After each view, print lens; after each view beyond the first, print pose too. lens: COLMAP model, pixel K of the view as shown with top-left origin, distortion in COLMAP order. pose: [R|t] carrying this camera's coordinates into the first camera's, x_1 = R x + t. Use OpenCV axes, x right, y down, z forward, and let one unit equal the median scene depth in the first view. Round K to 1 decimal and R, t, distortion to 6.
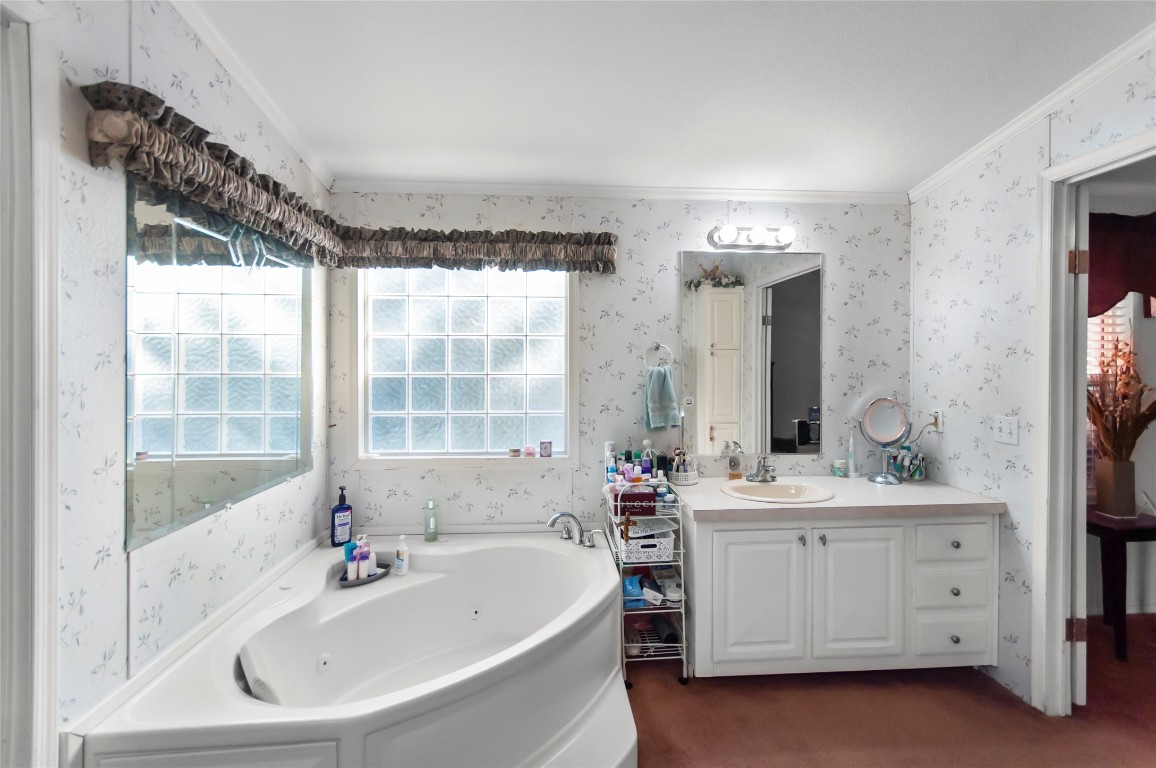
lens RADIAL K [[517.6, 0, 573.6], [0, 517.6, 367.4], [0, 0, 1]] dist [-0.000209, 0.000239]
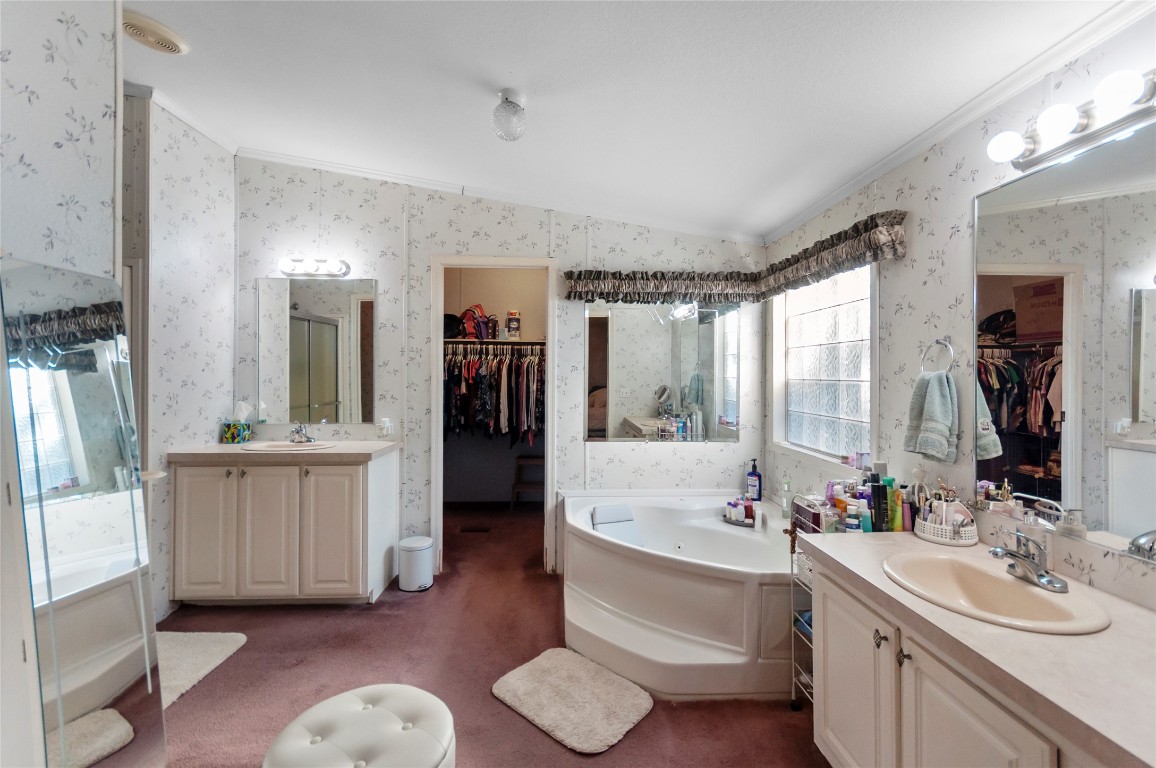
lens RADIAL K [[517.6, 0, 573.6], [0, 517.6, 367.4], [0, 0, 1]] dist [-0.000209, 0.000239]
pose [[-0.040672, -0.011460, -0.999107, 0.953188], [-0.009954, 0.999889, -0.011063, 0.004800], [0.999123, 0.009495, -0.040781, 0.560501]]
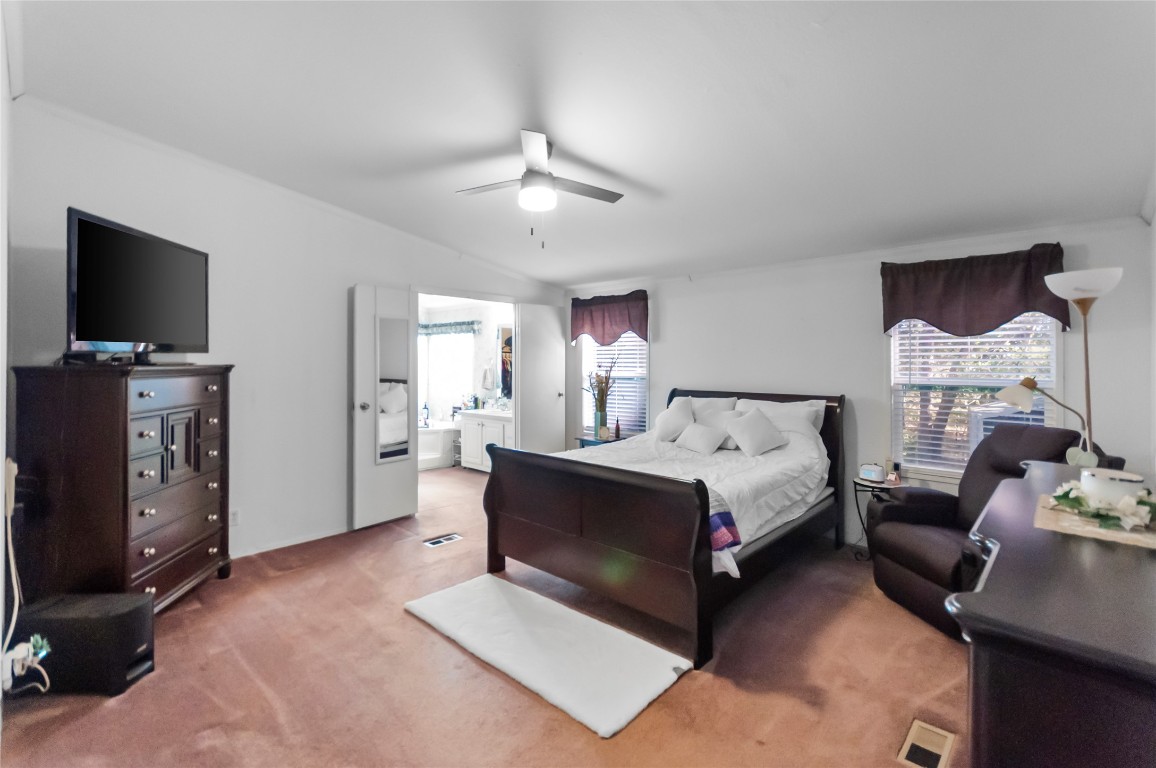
lens RADIAL K [[517.6, 0, 573.6], [0, 517.6, 367.4], [0, 0, 1]] dist [-0.000209, 0.000239]
pose [[0.669497, 0.013621, -0.742690, 2.639658], [-0.006611, 0.999902, 0.012379, -0.038843], [0.742785, -0.003378, 0.669521, -0.523639]]
